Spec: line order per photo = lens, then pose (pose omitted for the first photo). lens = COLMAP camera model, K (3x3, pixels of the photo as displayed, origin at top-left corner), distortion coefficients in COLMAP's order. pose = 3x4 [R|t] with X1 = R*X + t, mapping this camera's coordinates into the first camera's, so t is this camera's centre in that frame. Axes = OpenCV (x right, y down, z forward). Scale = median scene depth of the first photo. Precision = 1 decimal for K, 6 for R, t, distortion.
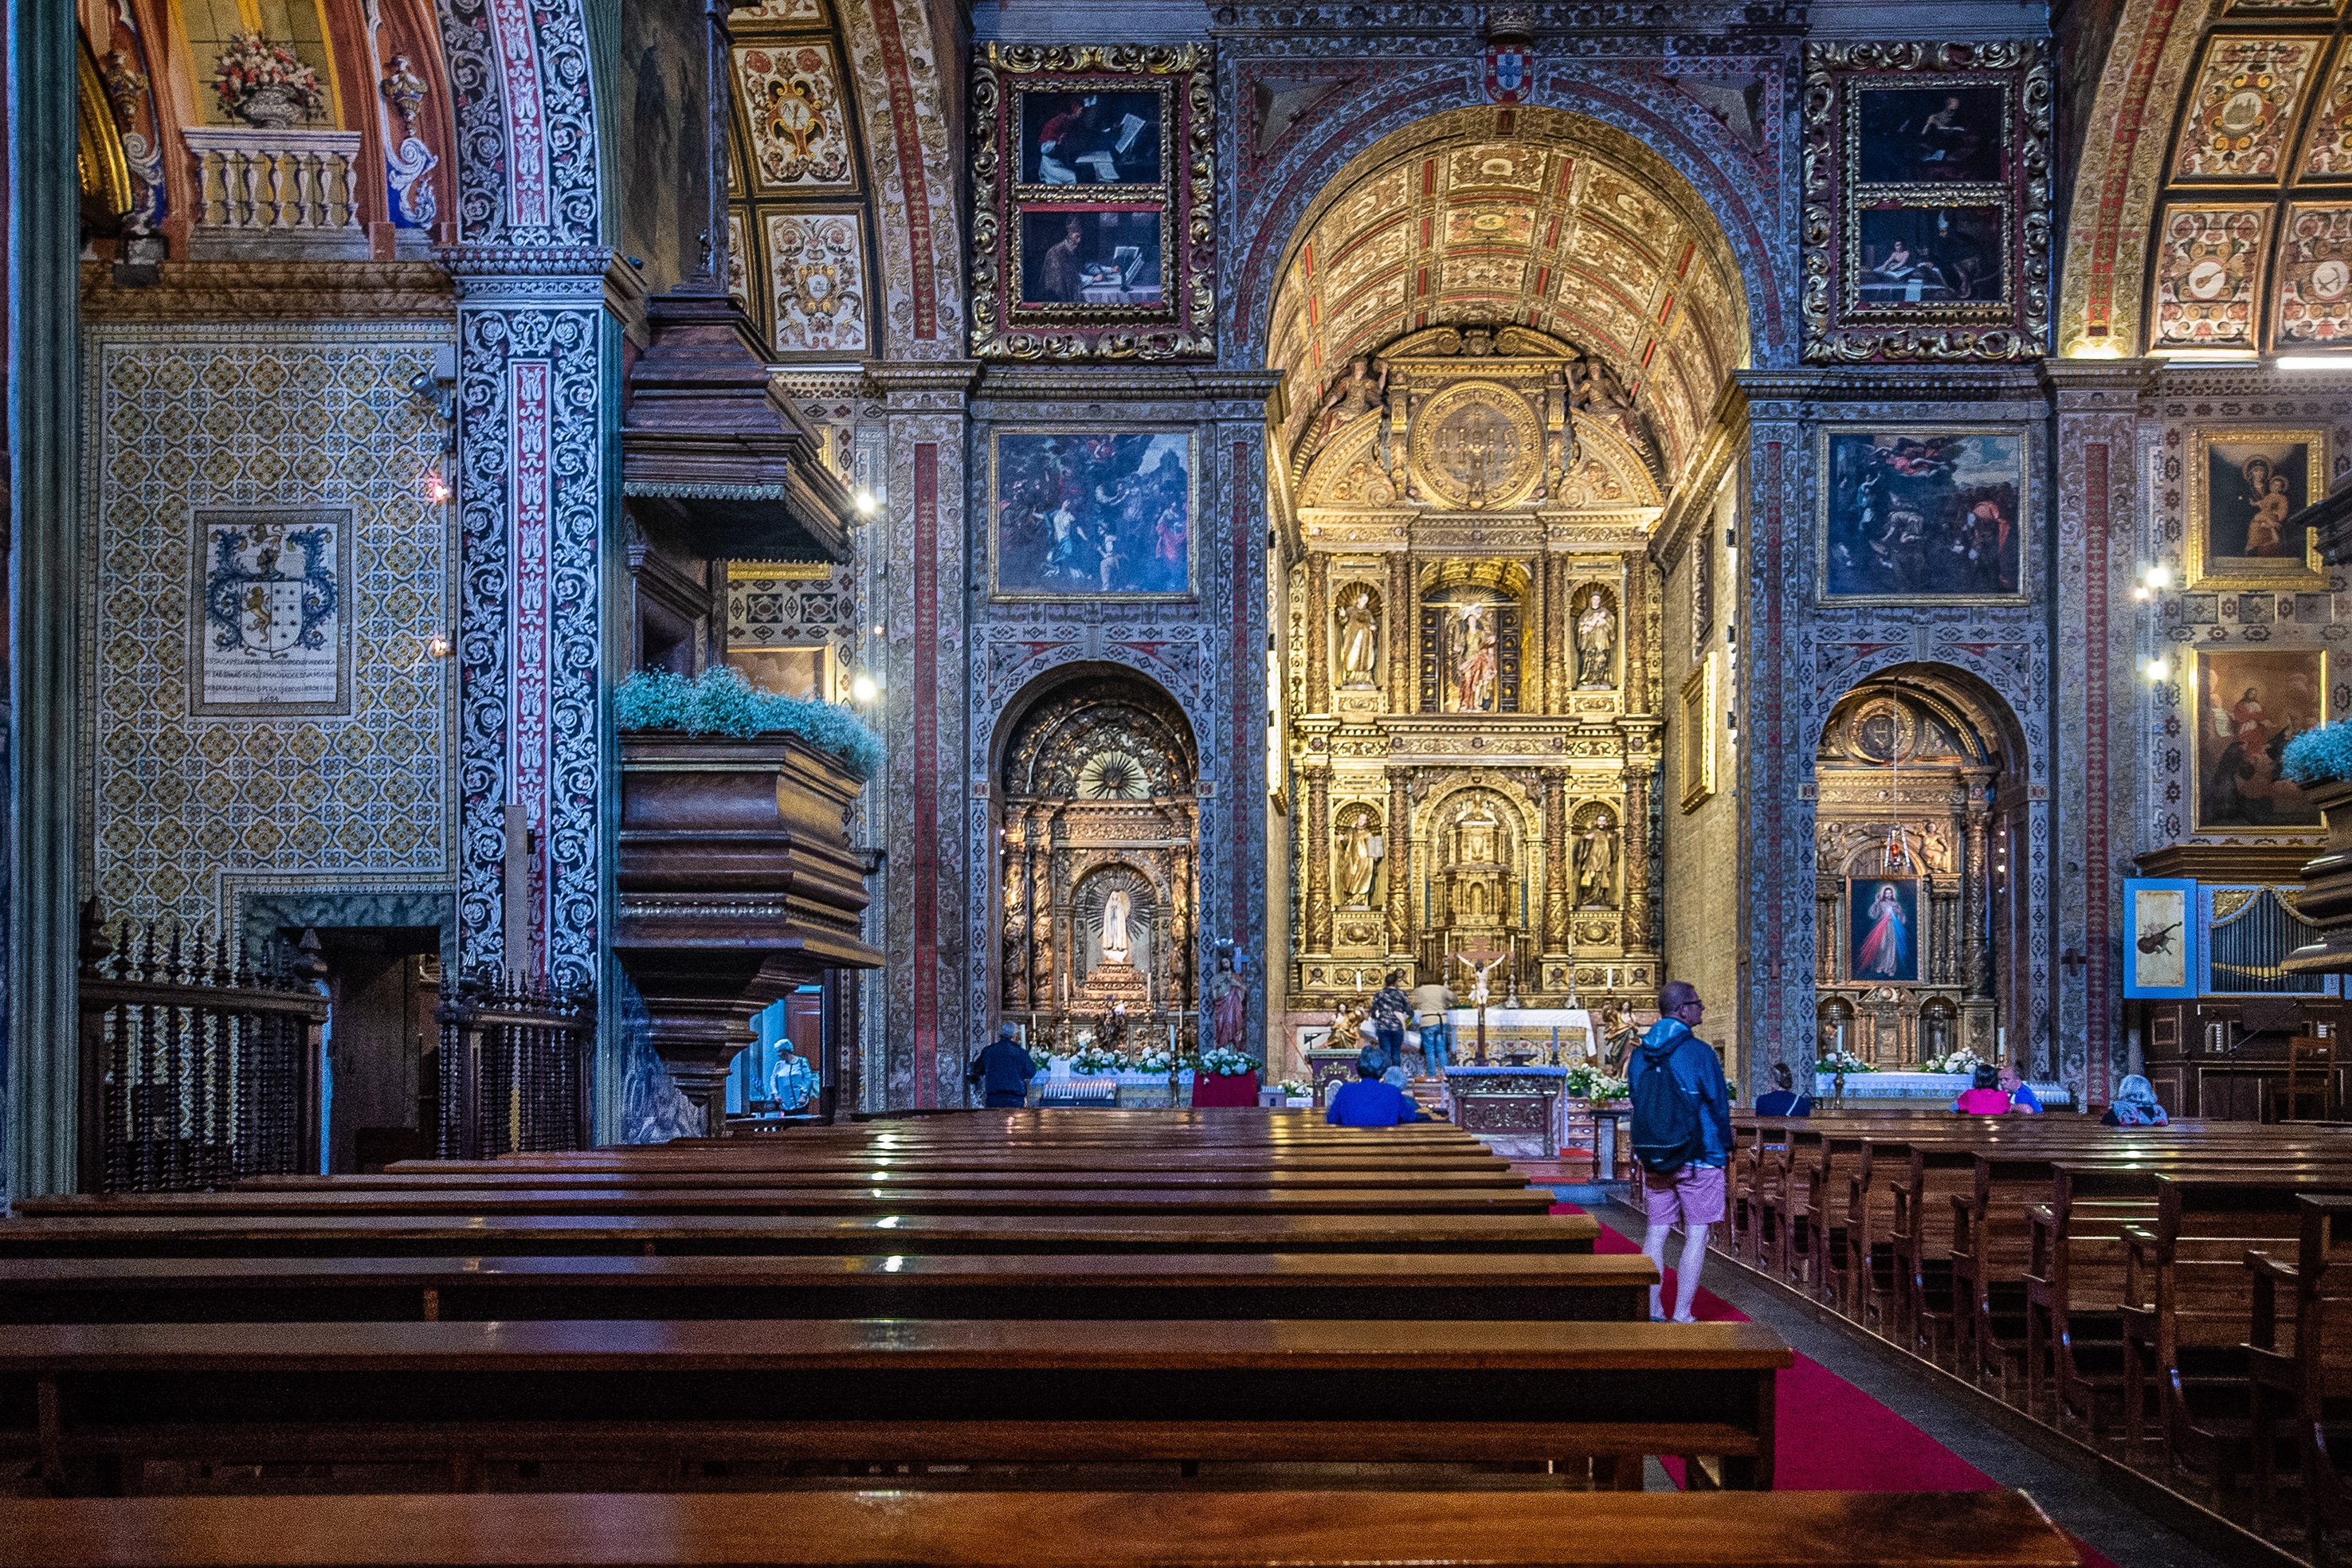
lens RADIAL K [[2846.2, 0, 1176.0], [0, 2846.2, 784.0], [0, 0, 1]] dist [-0.002216, 0.059676]
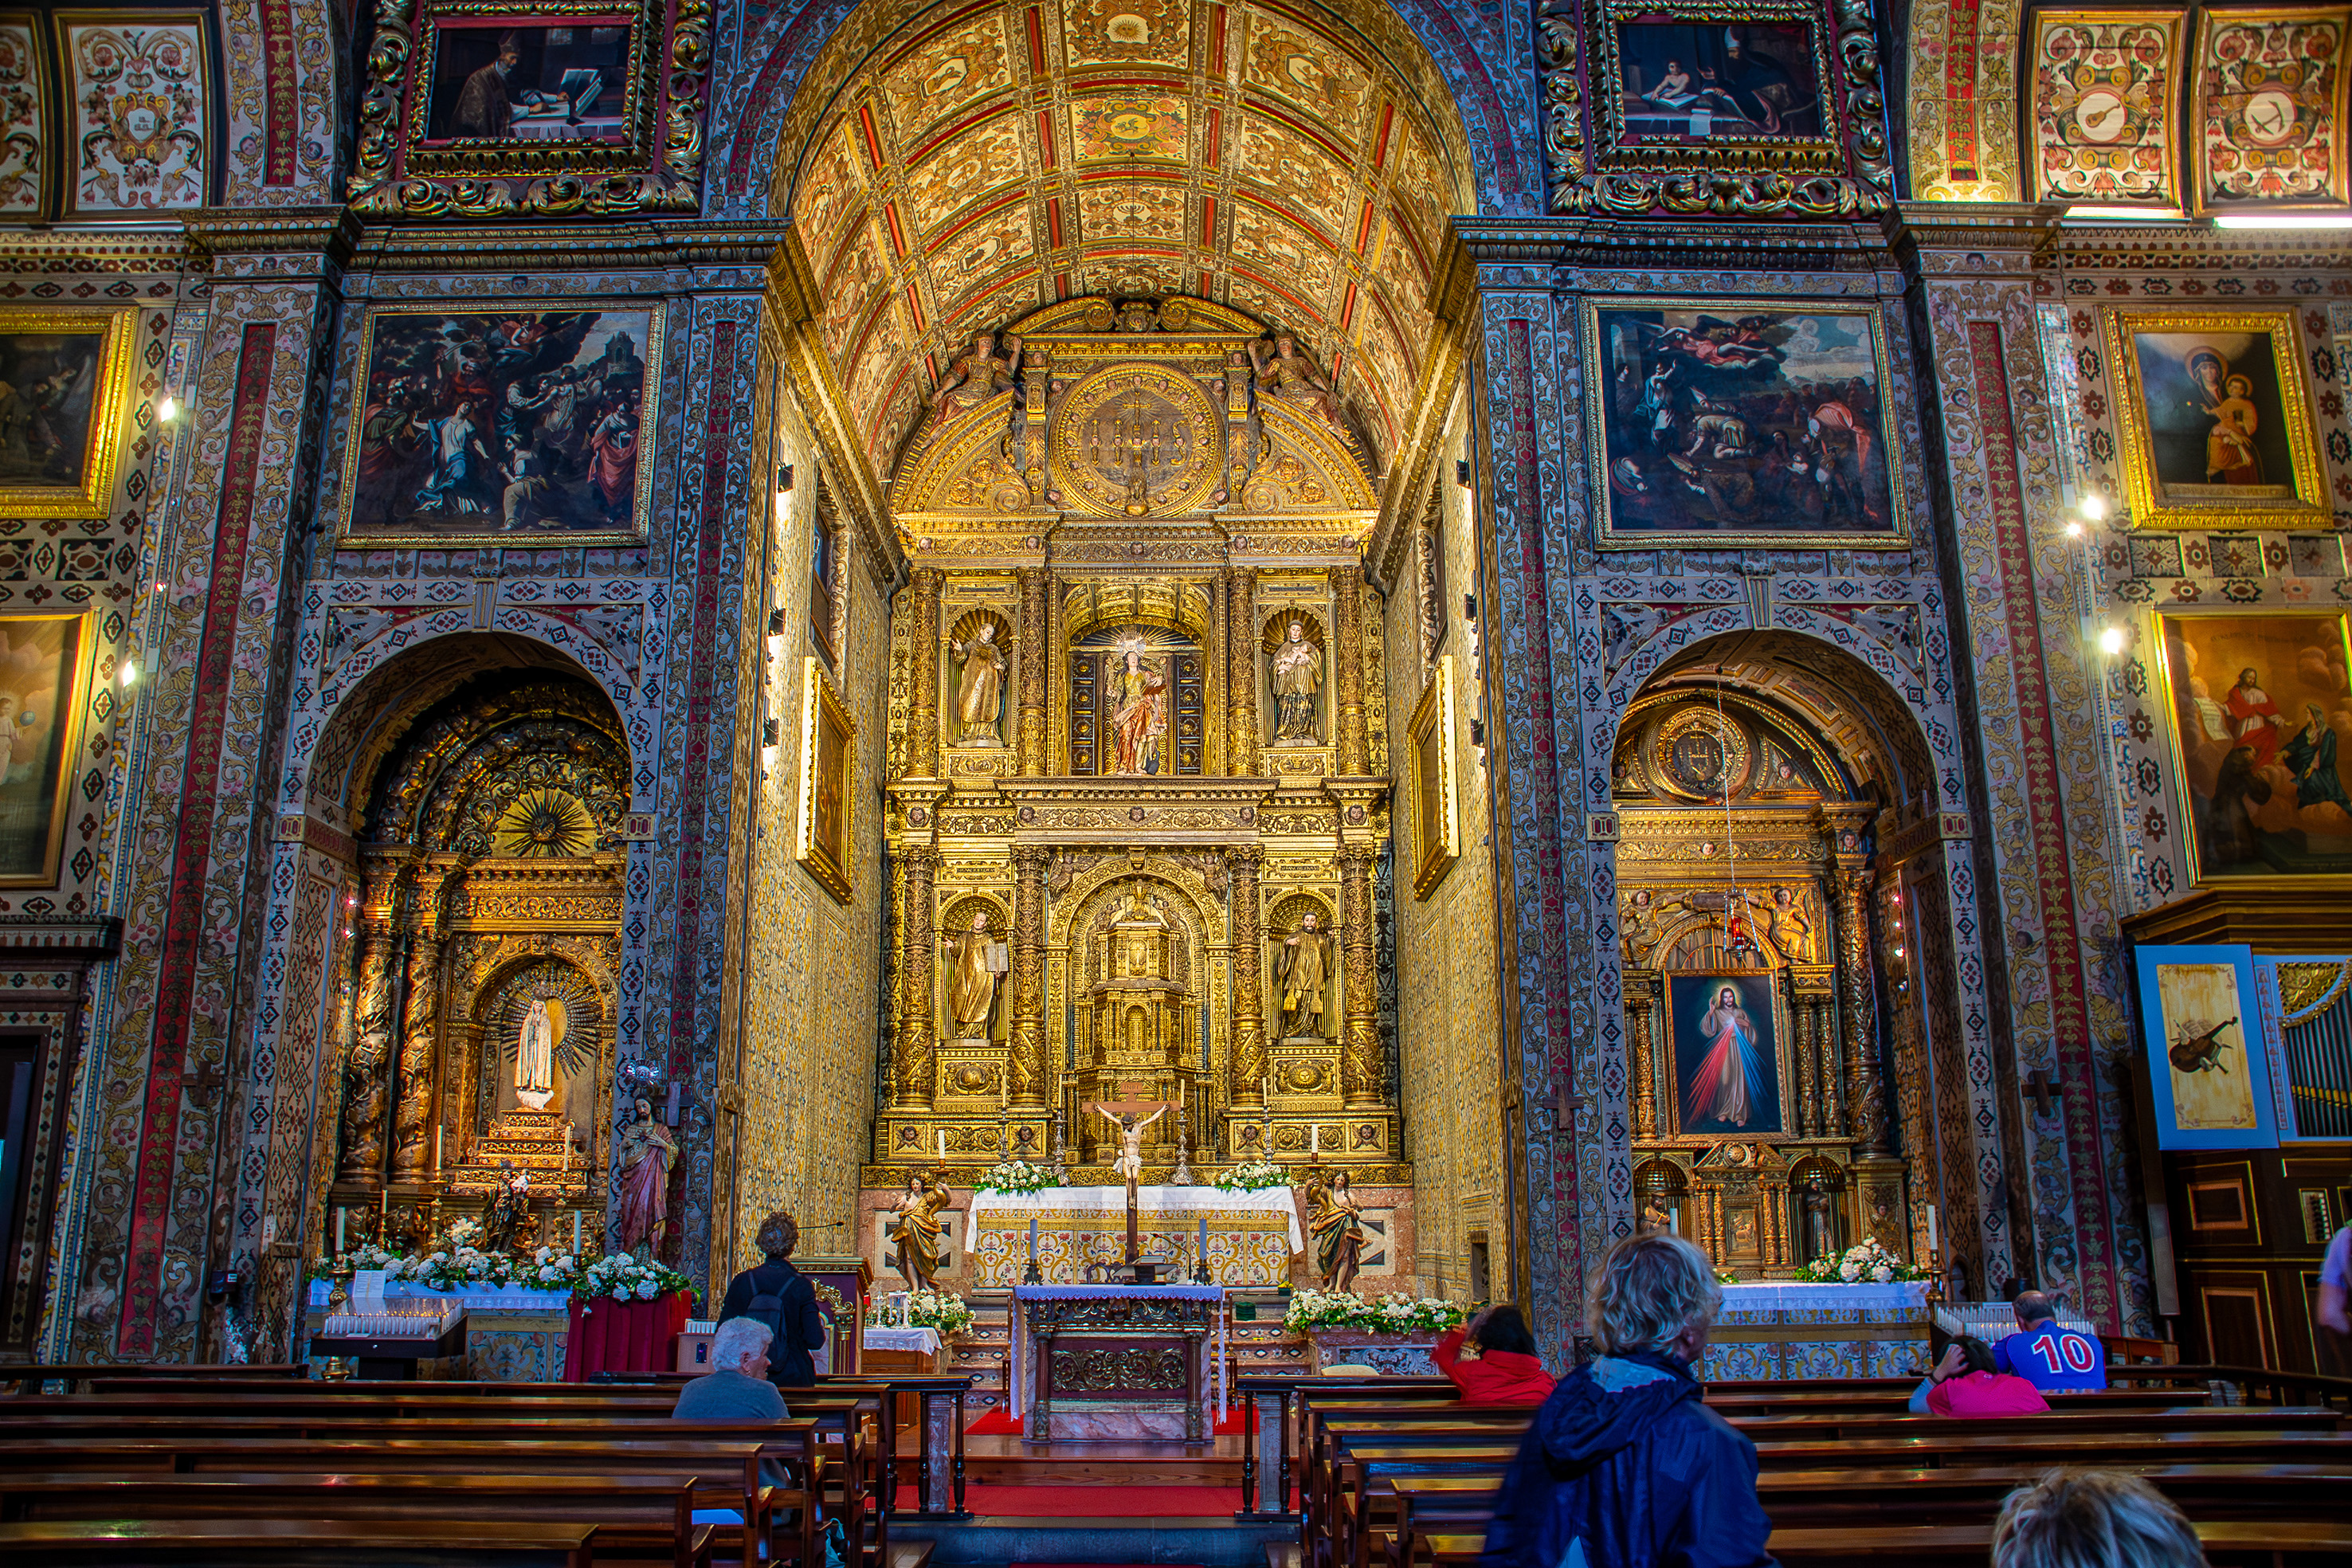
lens RADIAL K [[1466.6, 0, 1176.0], [0, 1466.6, 784.0], [0, 0, 1]] dist [-0.099710, 0.052780]
pose [[0.999719, -0.011144, -0.020934, 0.134002], [0.007093, 0.982821, -0.184426, 0.051606], [0.022629, 0.184226, 0.982623, 0.676500]]
